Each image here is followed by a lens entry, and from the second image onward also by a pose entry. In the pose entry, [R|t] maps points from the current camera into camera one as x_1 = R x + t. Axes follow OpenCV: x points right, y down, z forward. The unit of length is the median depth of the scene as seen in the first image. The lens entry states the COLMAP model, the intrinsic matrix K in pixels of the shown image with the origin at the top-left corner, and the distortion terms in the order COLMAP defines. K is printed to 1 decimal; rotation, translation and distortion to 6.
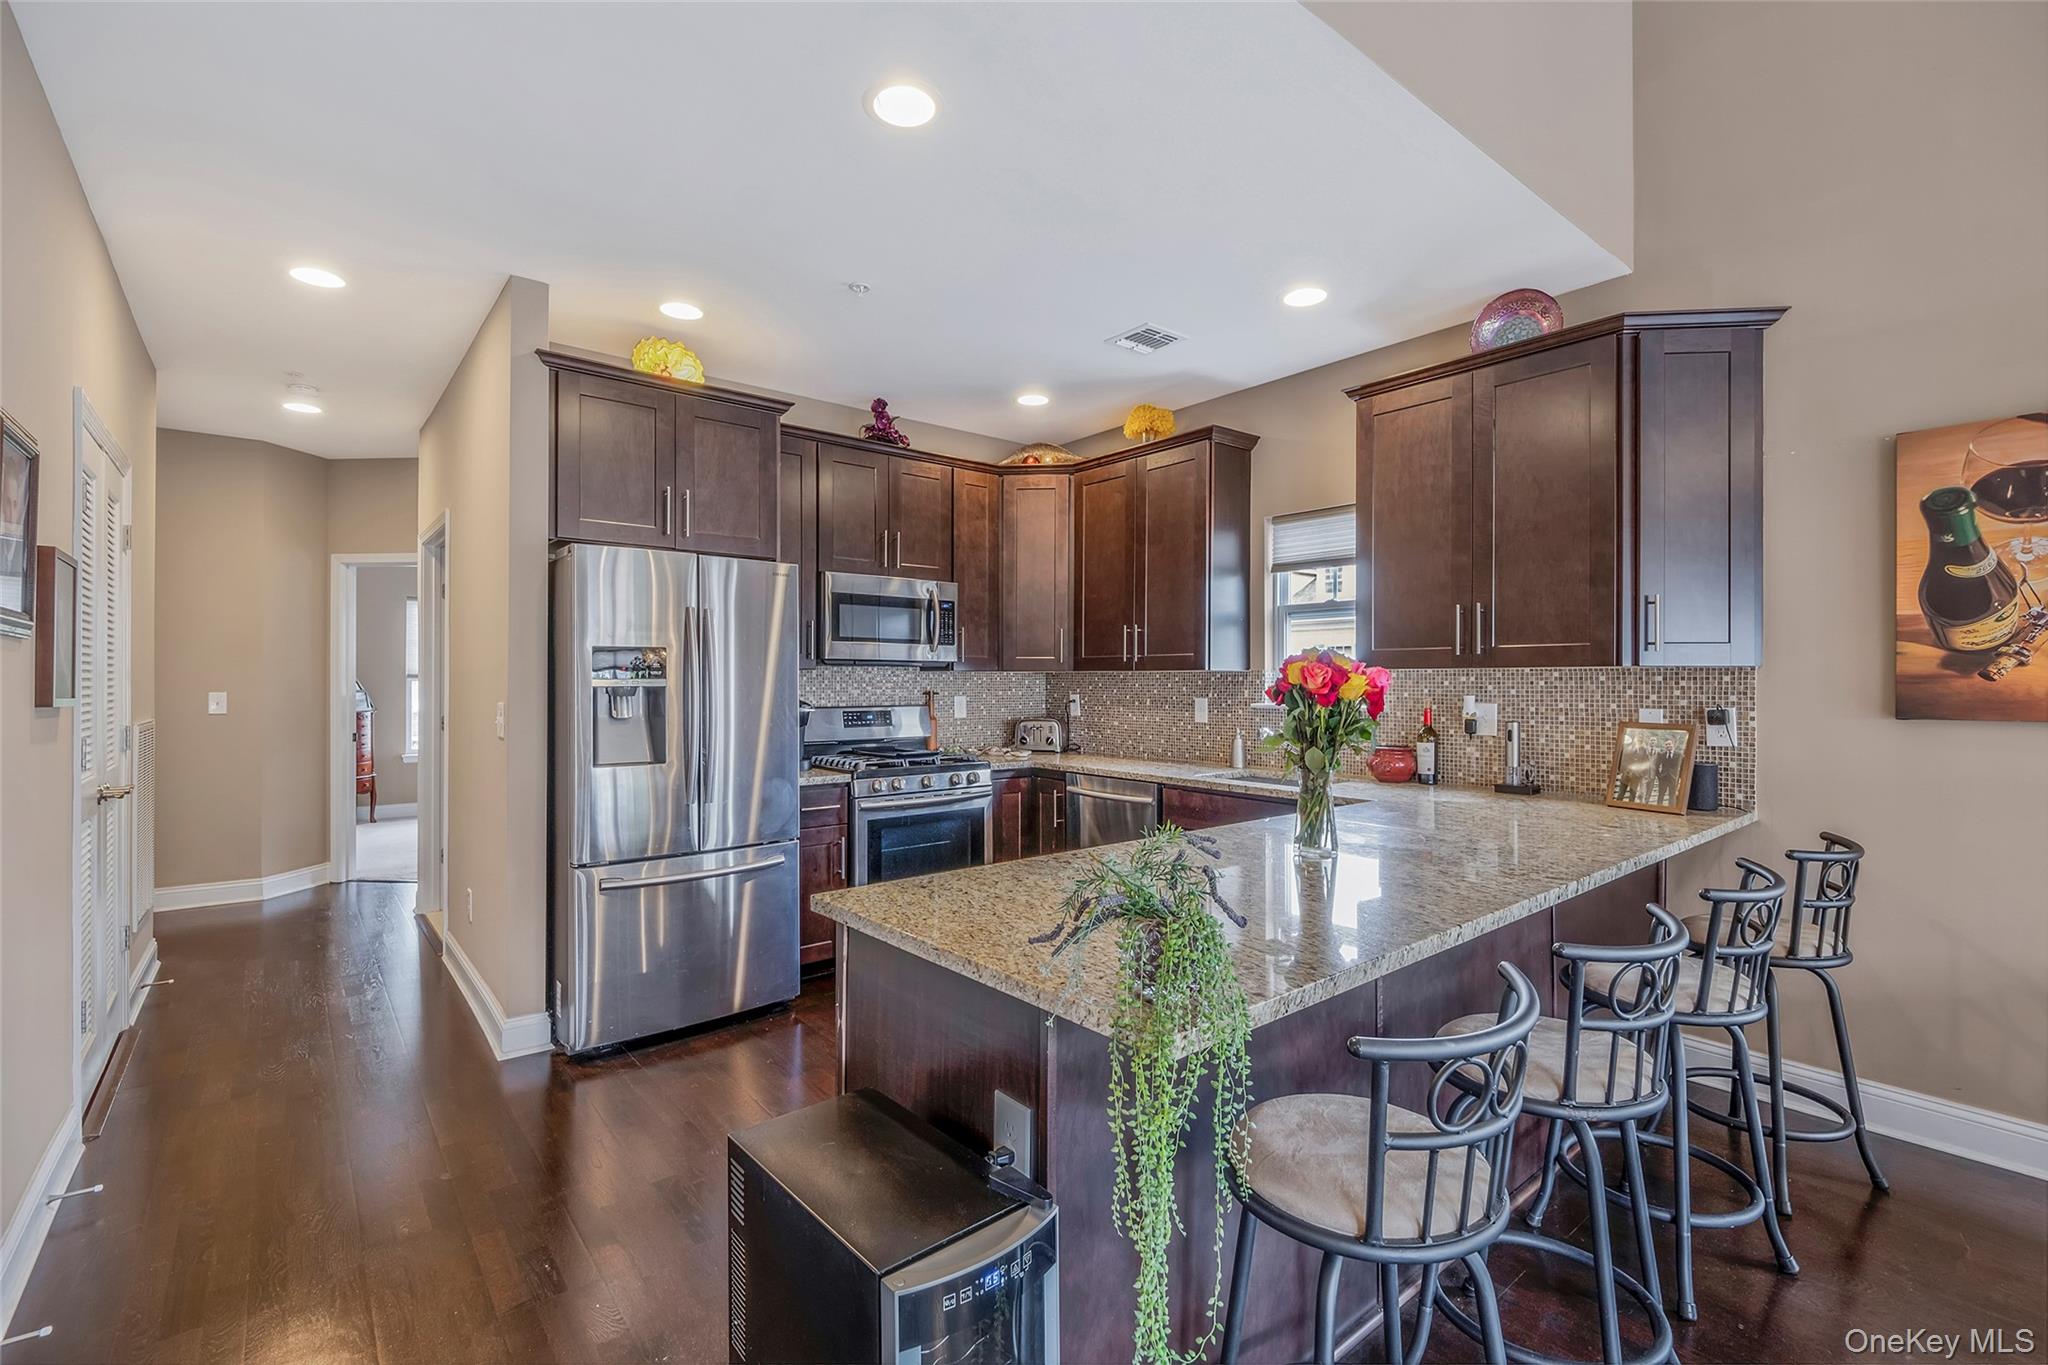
lens RADIAL K [[910.3, 0, 1024.0], [0, 910.3, 682.5], [0, 0, 1]] dist [-0.000200, 0.000083]
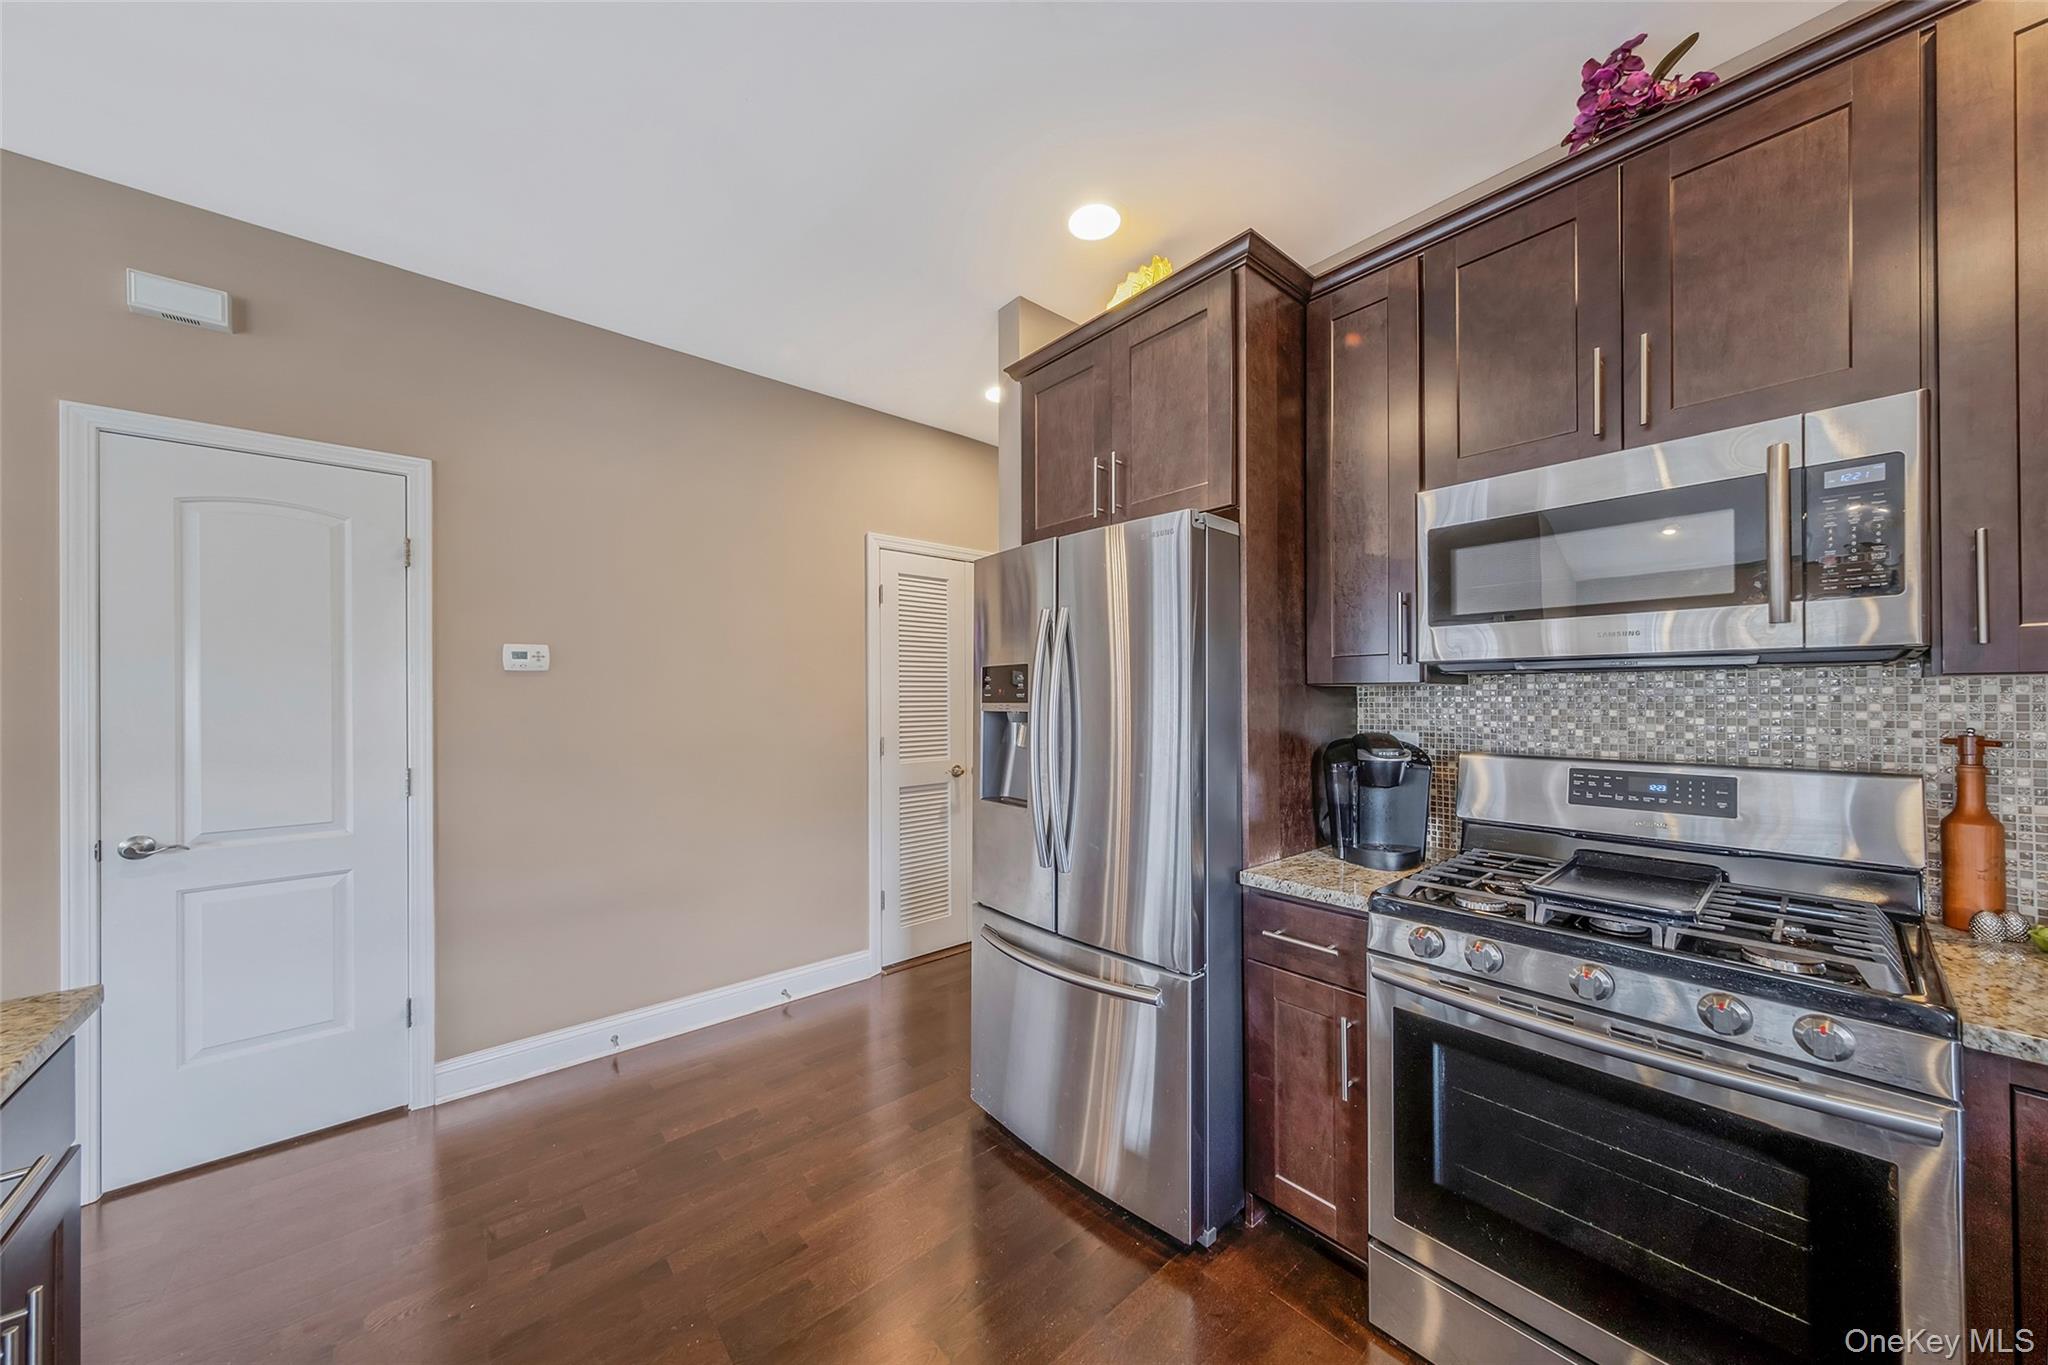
lens RADIAL K [[699.7, 0, 1035.4], [0, 699.7, 694.6], [0, 0, 1]] dist [-0.000687, -0.000106]
pose [[0.028020, -0.001084, -0.999607, 0.226937], [0.004321, 0.999990, -0.000963, -0.010640], [0.999598, -0.004292, 0.028025, 1.022580]]
